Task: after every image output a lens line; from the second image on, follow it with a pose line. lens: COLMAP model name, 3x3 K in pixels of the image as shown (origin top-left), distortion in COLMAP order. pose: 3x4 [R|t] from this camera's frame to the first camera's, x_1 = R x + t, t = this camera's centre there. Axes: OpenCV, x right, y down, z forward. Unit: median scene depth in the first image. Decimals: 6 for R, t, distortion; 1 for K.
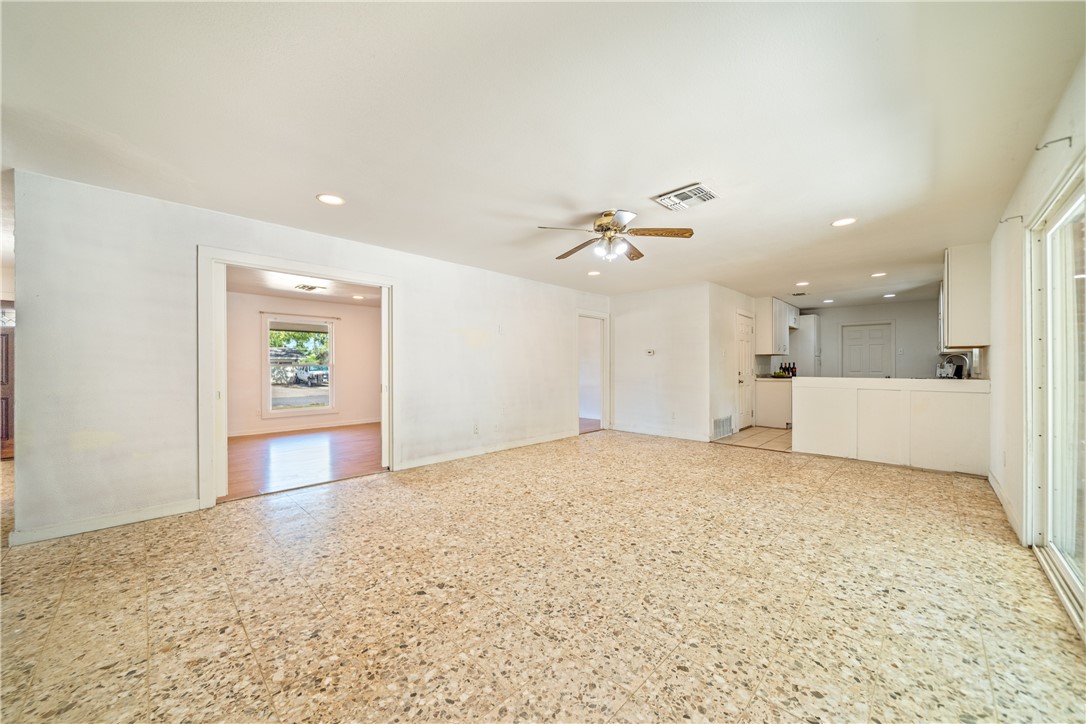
lens RADIAL K [[392.6, 0, 538.4], [0, 392.6, 372.2], [0, 0, 1]] dist [-0.000863, -0.000048]
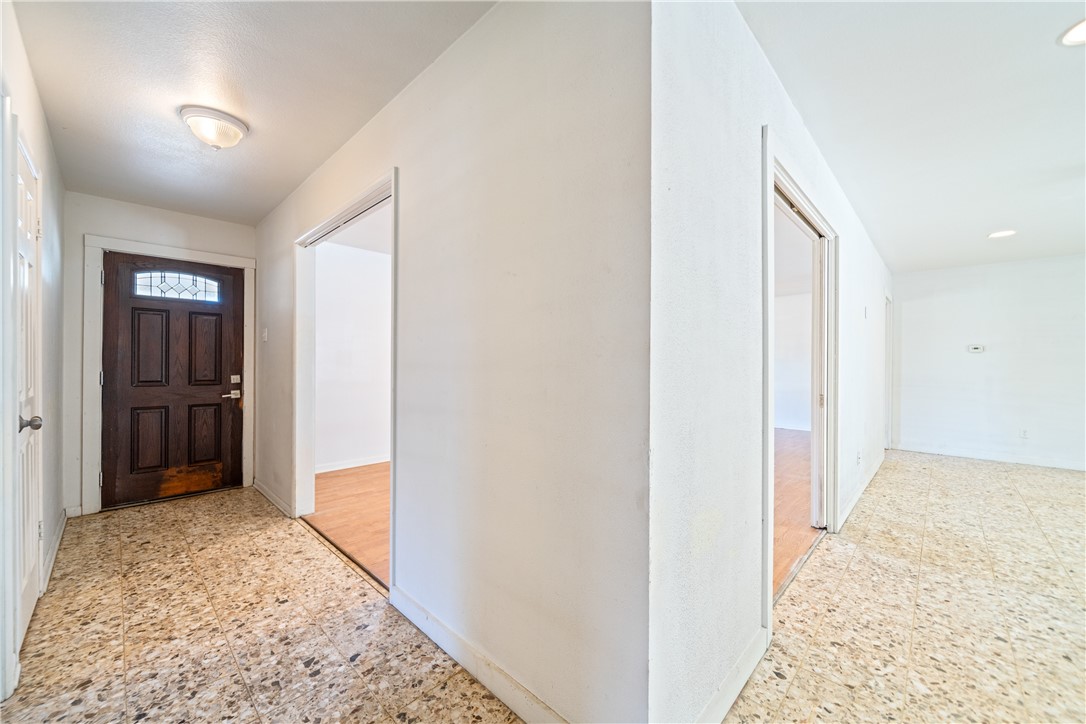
lens RADIAL K [[414.8, 0, 543.0], [0, 414.8, 362.0], [0, 0, 1]] dist [0.001885, 0.000194]
pose [[0.999921, 0.010548, 0.006861, -1.413651], [-0.010445, 0.999835, -0.014870, -0.010372], [-0.007017, 0.014797, 0.999866, 0.558540]]
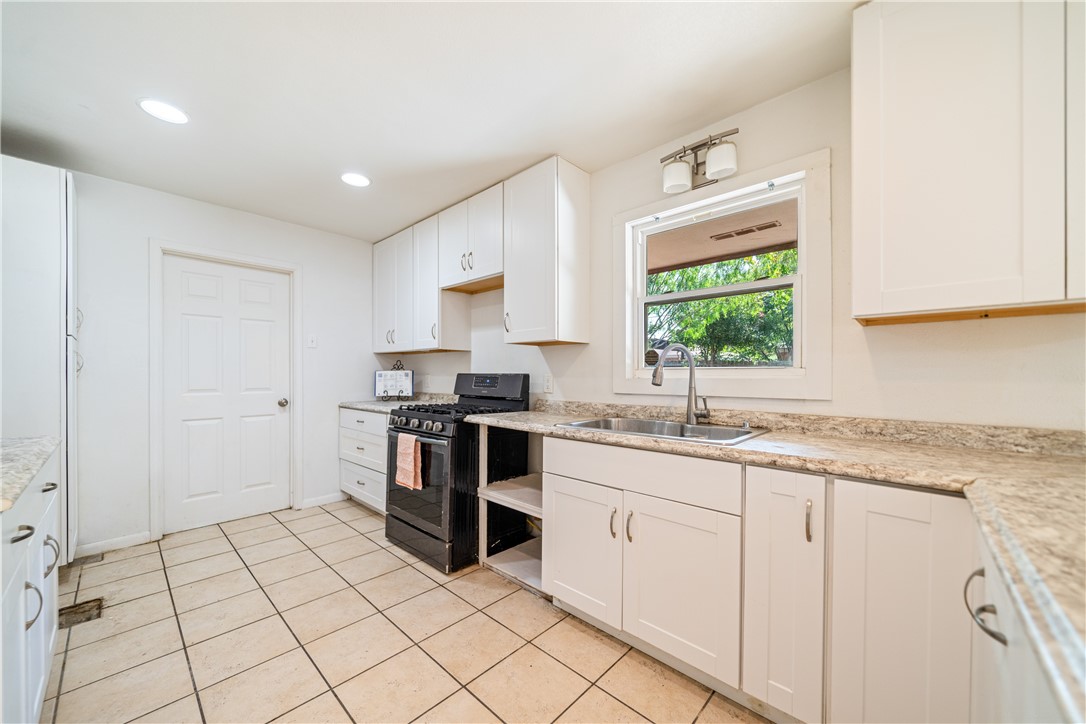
lens RADIAL K [[403.9, 0, 542.2], [0, 403.9, 373.4], [0, 0, 1]] dist [0.000055, 0.000075]
pose [[-0.022626, 0.002553, 0.999741, 1.480315], [0.010598, 0.999941, -0.002313, -0.041751], [-0.999688, 0.010543, -0.022652, 2.374863]]
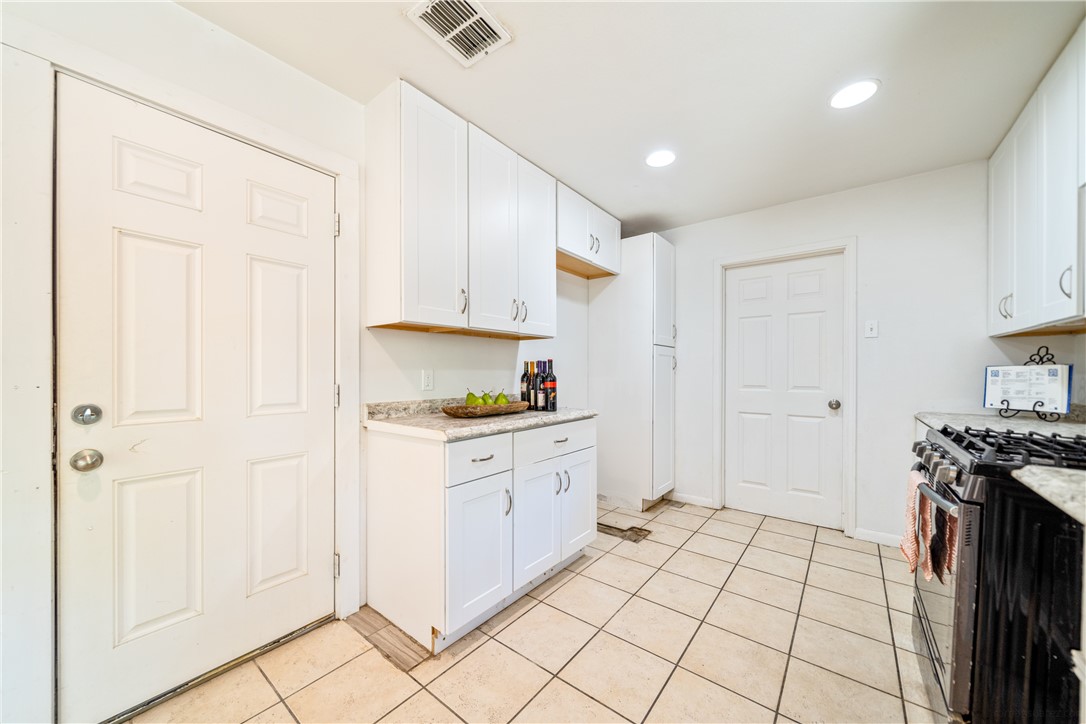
lens RADIAL K [[392.6, 0, 538.4], [0, 392.6, 372.2], [0, 0, 1]] dist [-0.000863, -0.000048]
pose [[0.994522, 0.002645, 0.104491, 1.892235], [-0.001980, 0.999977, -0.006468, -0.039706], [-0.104505, 0.006226, 0.994505, 2.181745]]
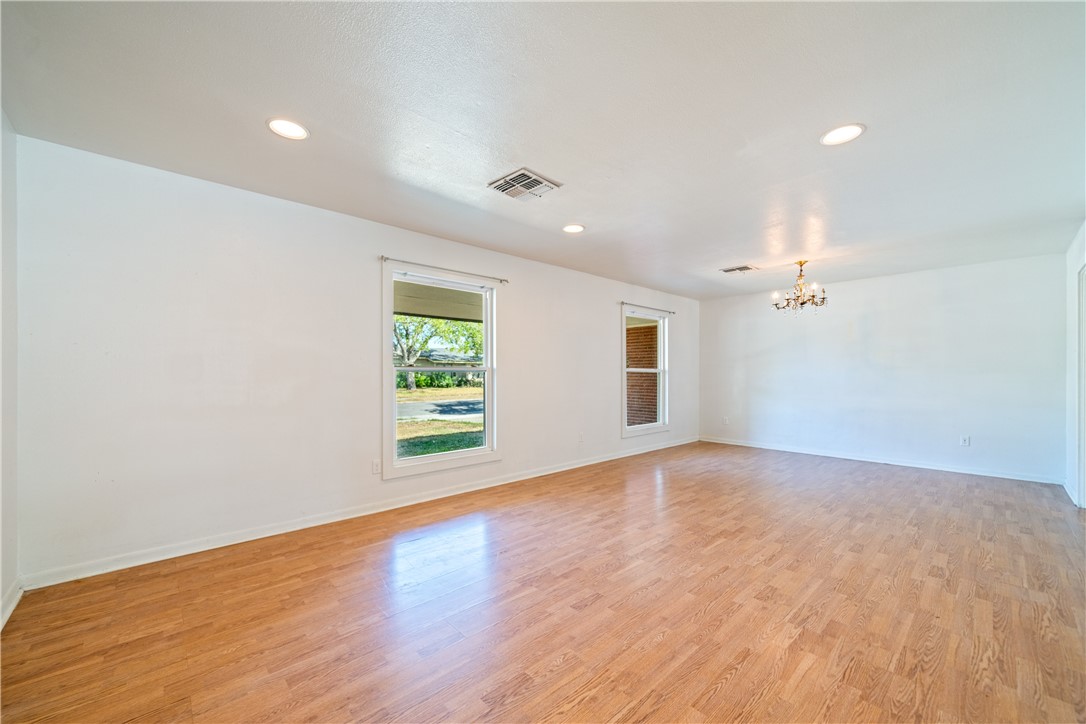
lens RADIAL K [[425.8, 0, 546.5], [0, 425.8, 370.4], [0, 0, 1]] dist [0.006040, -0.000140]
pose [[0.999444, 0.007435, -0.032516, -1.304627], [-0.007885, 0.999875, -0.013723, -0.026190], [0.032410, 0.013972, 0.999377, 1.308665]]
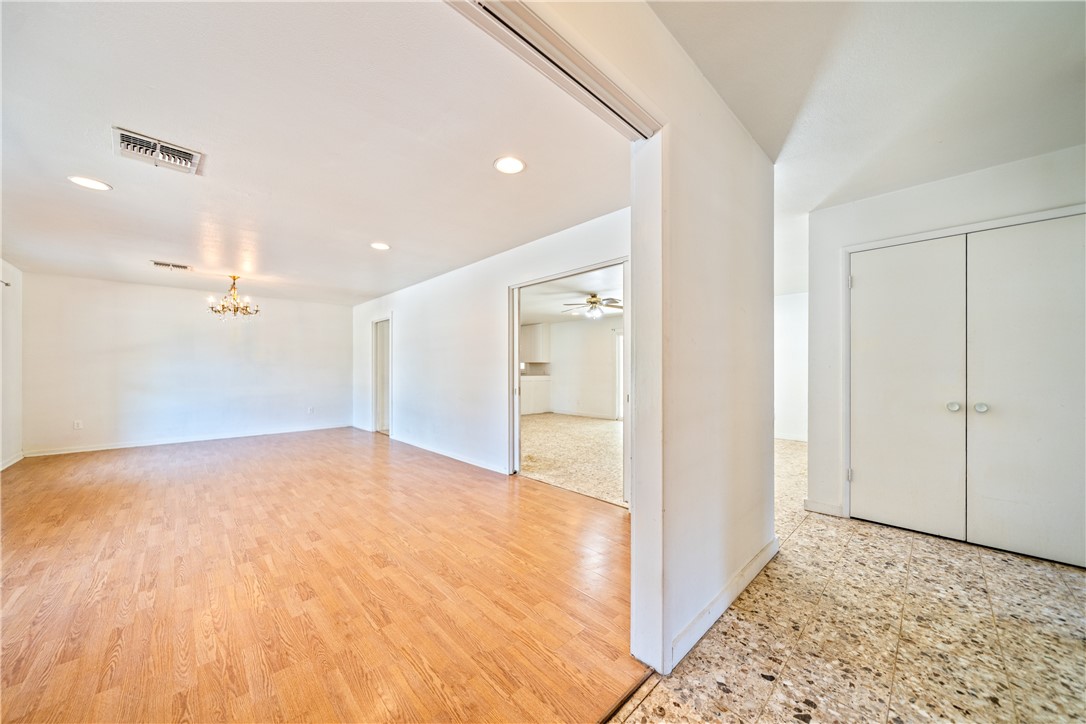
lens RADIAL K [[381.6, 0, 545.8], [0, 381.6, 372.4], [0, 0, 1]] dist [0.000616, 0.000306]
pose [[0.023717, -0.003014, 0.999714, -2.259218], [0.010095, 0.999945, 0.002775, -0.015605], [-0.999668, 0.010026, 0.023746, 1.511989]]
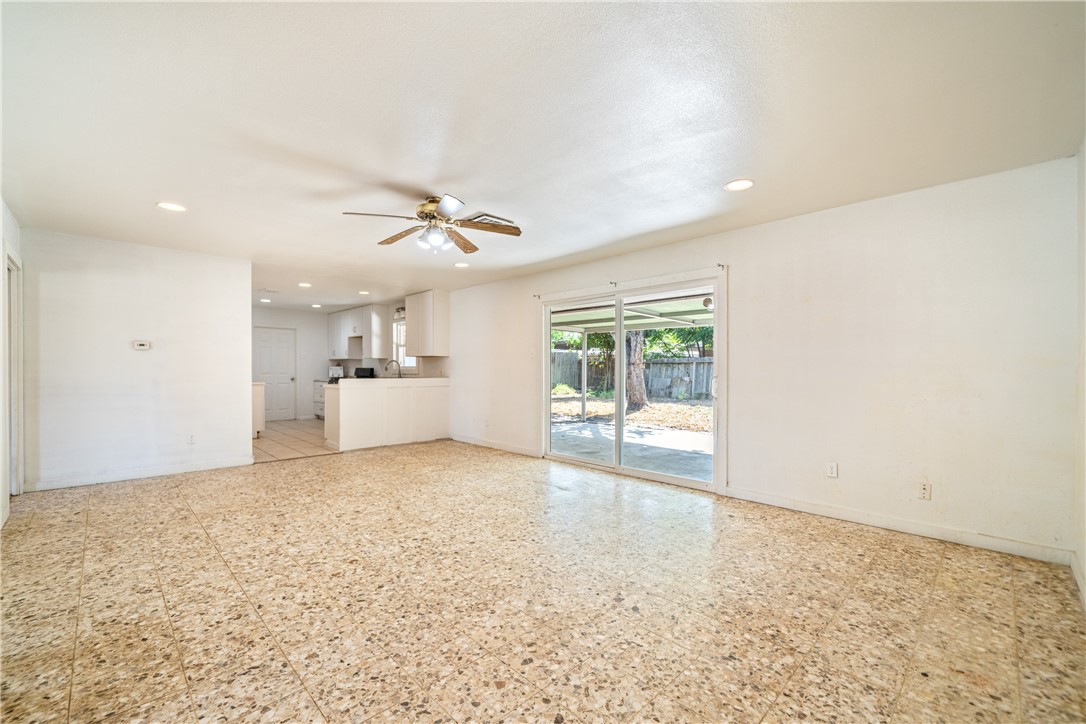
lens RADIAL K [[445.6, 0, 544.5], [0, 445.6, 374.3], [0, 0, 1]] dist [0.002349, -0.000468]
pose [[0.014713, -0.009161, 0.999850, -1.062941], [0.007964, 0.999927, 0.009045, -0.013912], [-0.999860, 0.007830, 0.014785, 0.924741]]
